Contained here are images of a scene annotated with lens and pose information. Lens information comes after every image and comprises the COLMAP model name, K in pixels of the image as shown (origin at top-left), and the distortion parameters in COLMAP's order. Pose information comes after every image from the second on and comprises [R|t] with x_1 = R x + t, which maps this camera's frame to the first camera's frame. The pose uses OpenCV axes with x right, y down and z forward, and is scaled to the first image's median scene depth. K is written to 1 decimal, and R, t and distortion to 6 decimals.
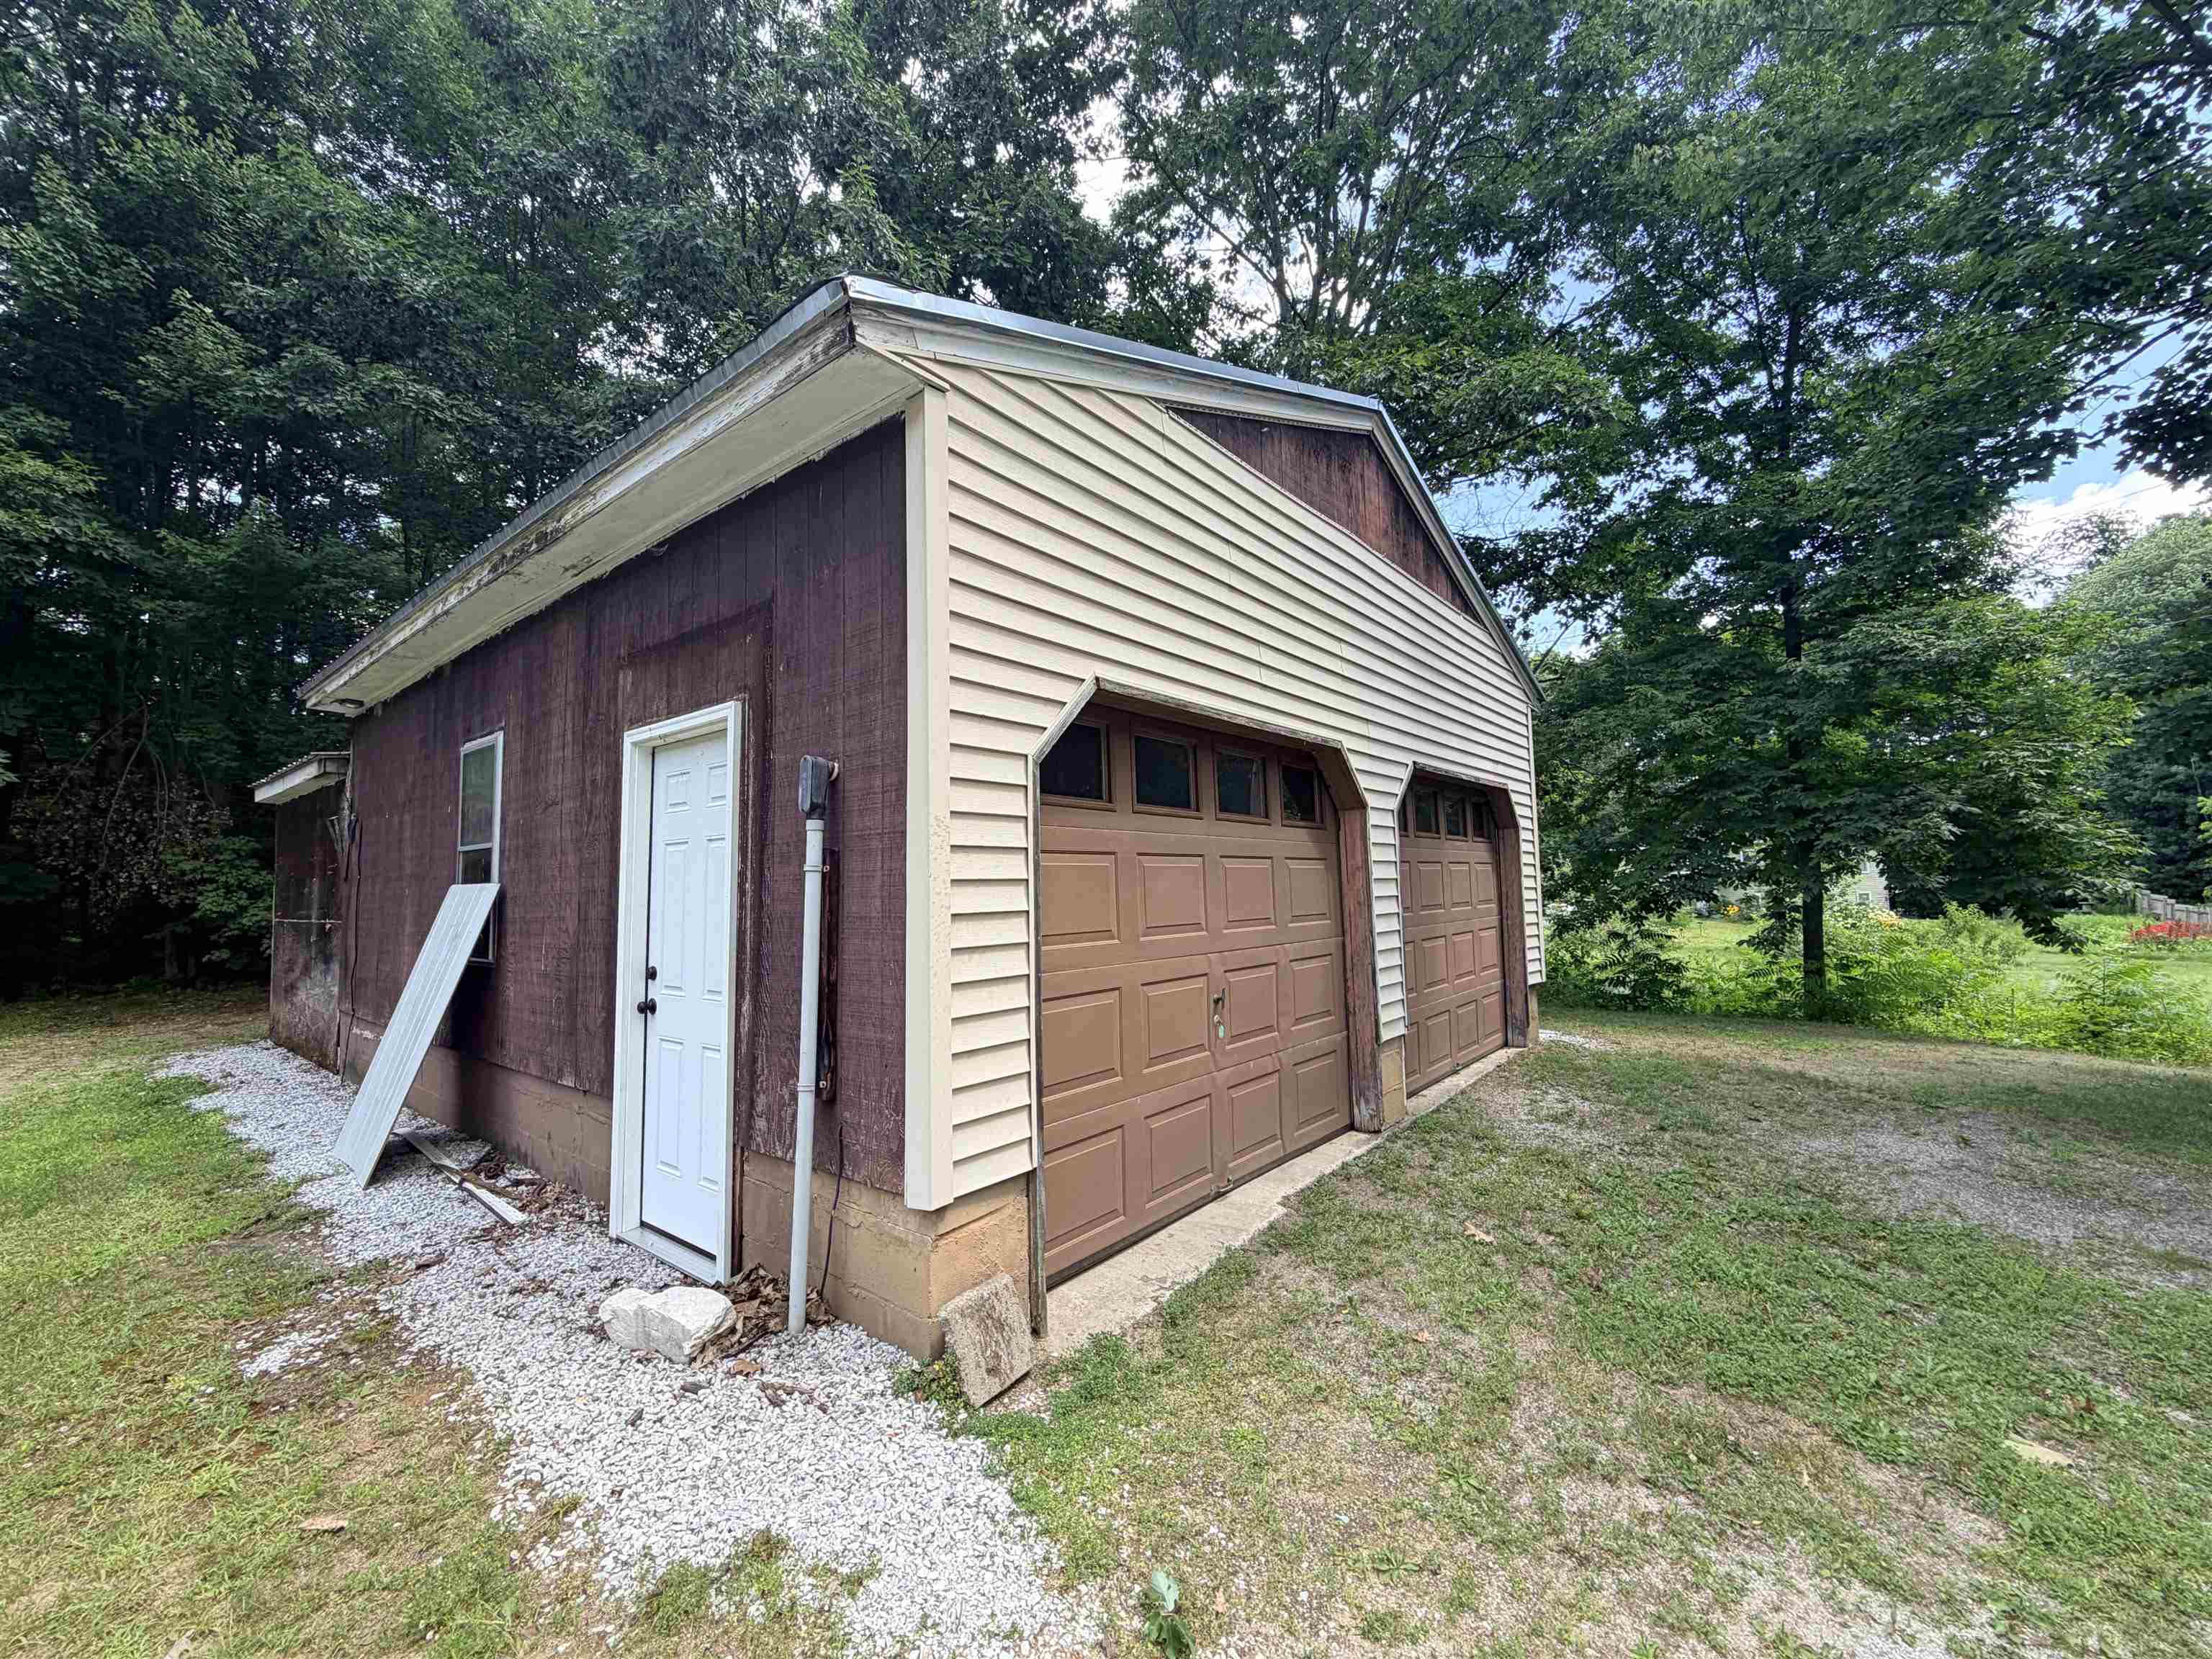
lens RADIAL K [[947.3, 0, 1107.9], [0, 947.3, 836.1], [0, 0, 1]] dist [0.019065, -0.000154]
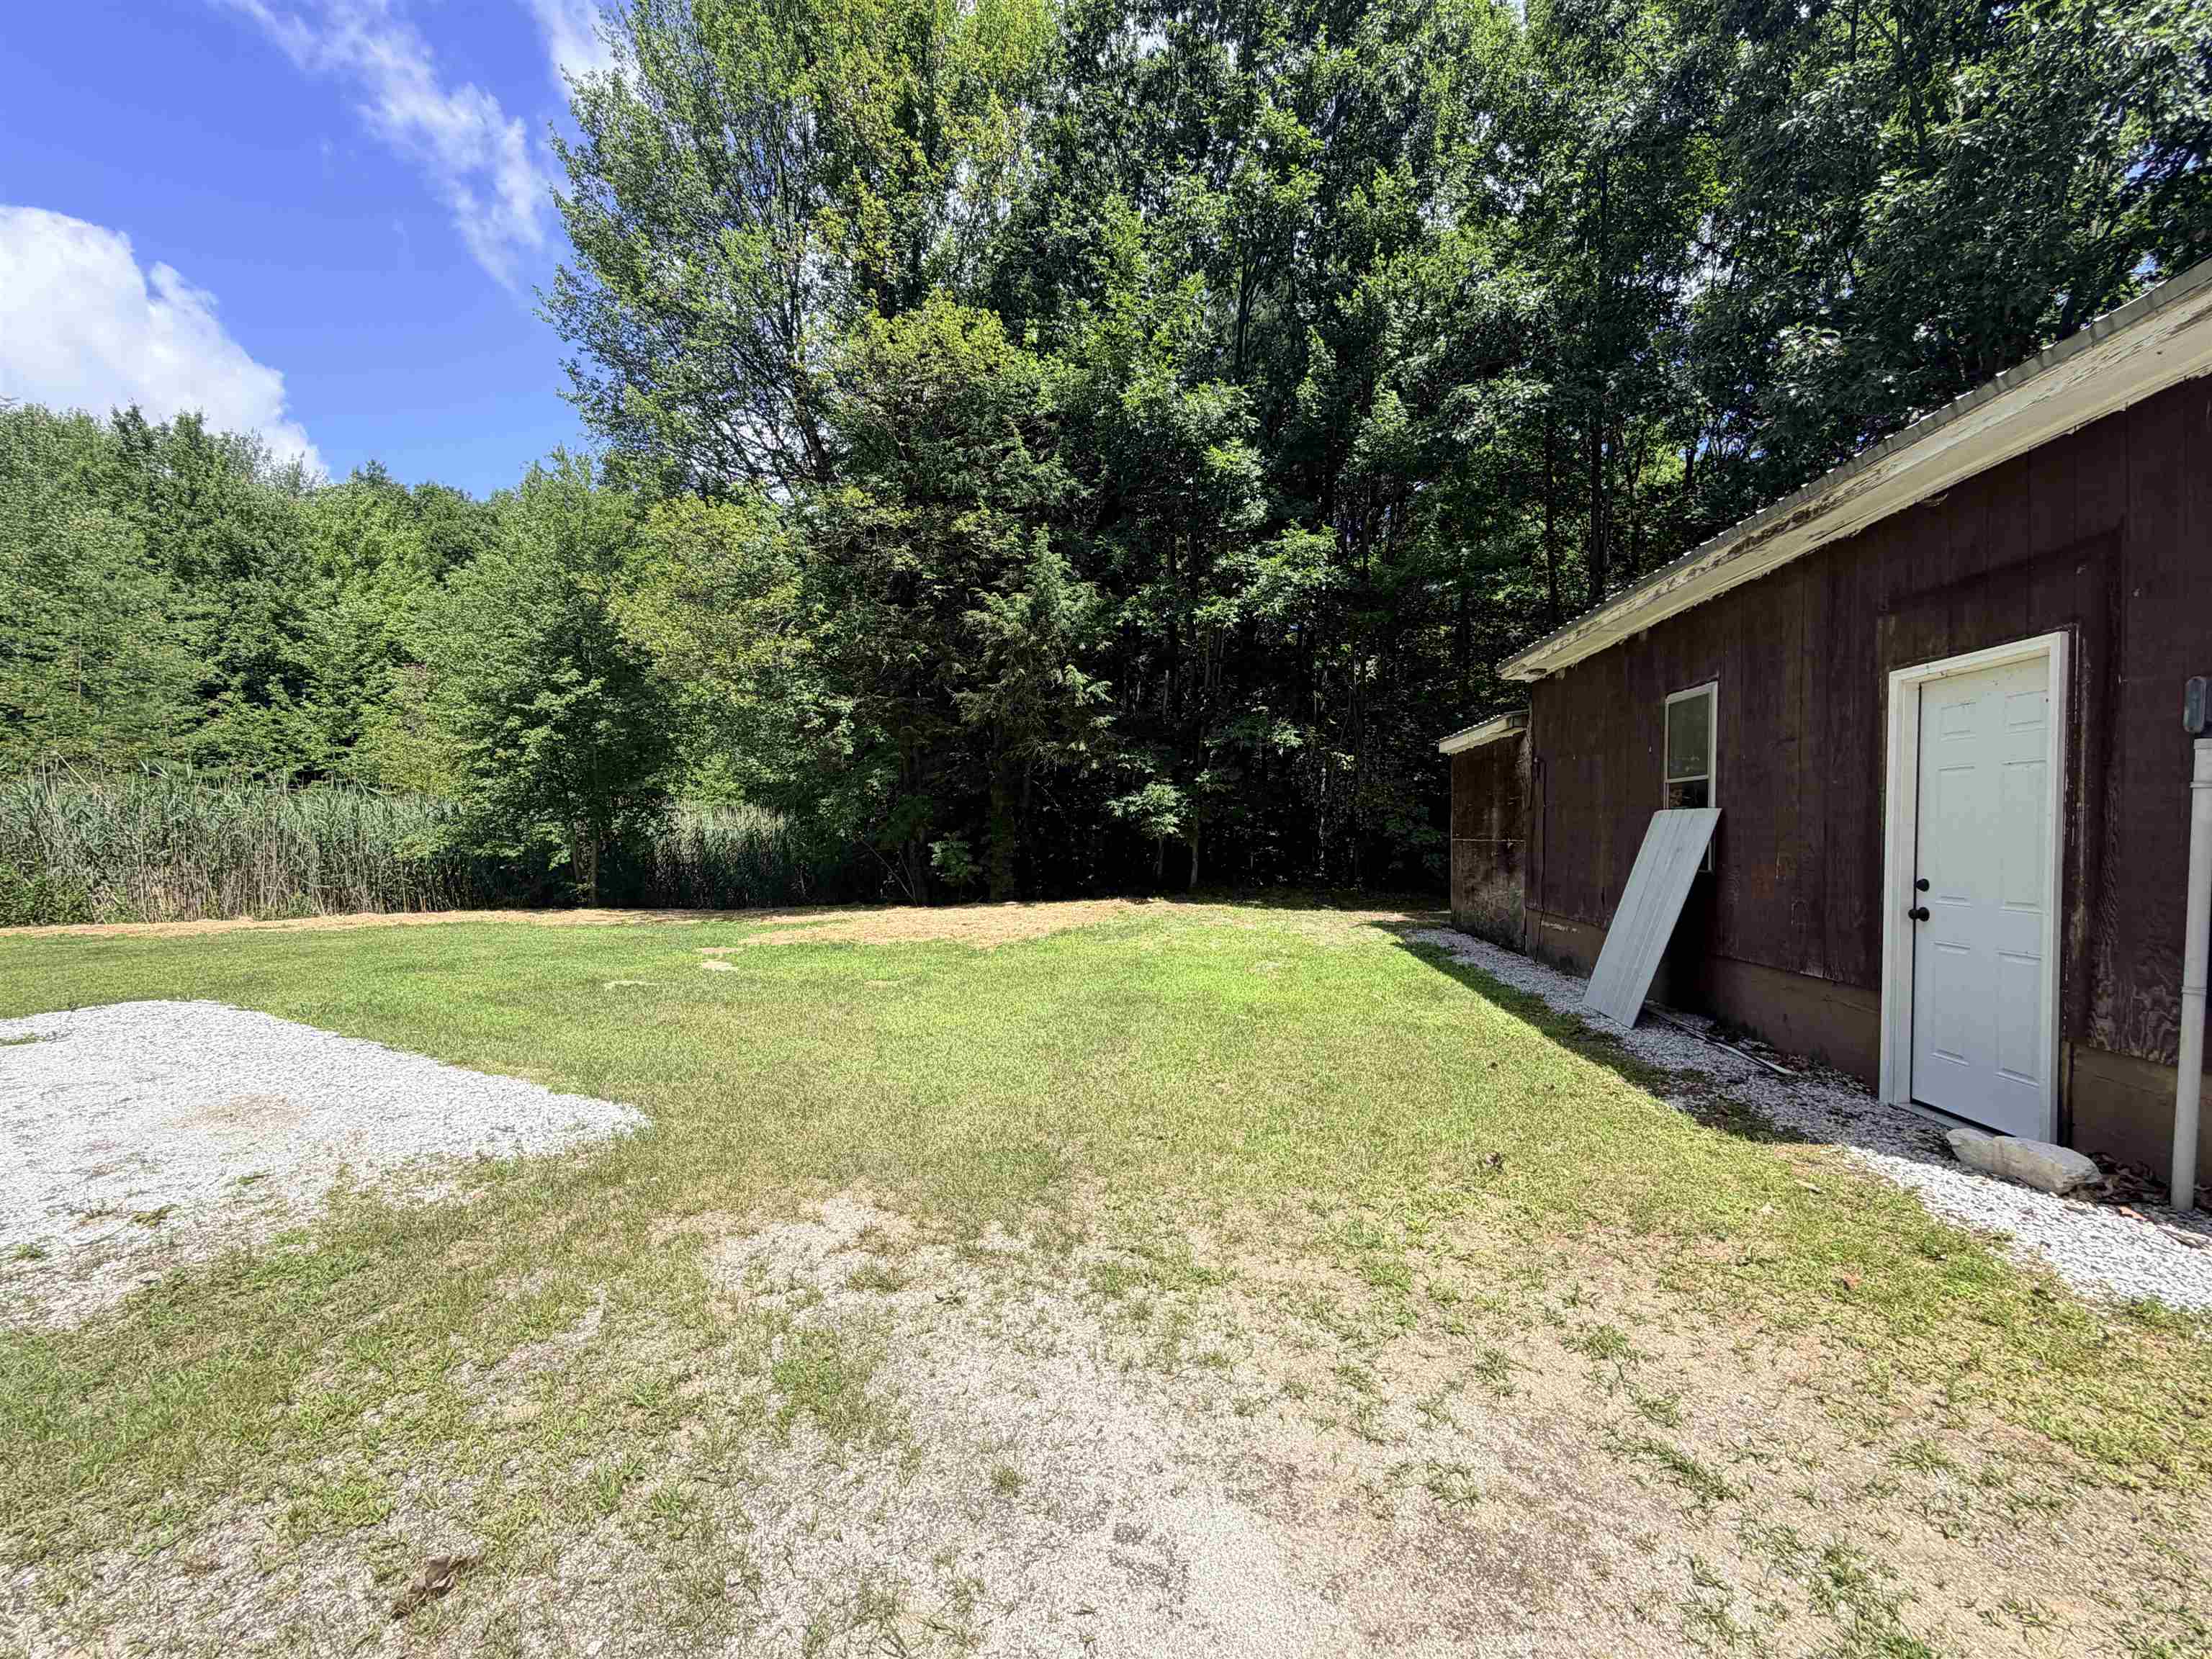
lens RADIAL K [[947.3, 0, 1107.9], [0, 947.3, 836.1], [0, 0, 1]] dist [0.019065, -0.000154]
pose [[0.544292, 0.023926, -0.838555, -0.051939], [0.033551, 0.998173, 0.050258, -0.003203], [0.838225, -0.055489, 0.542494, -0.426958]]
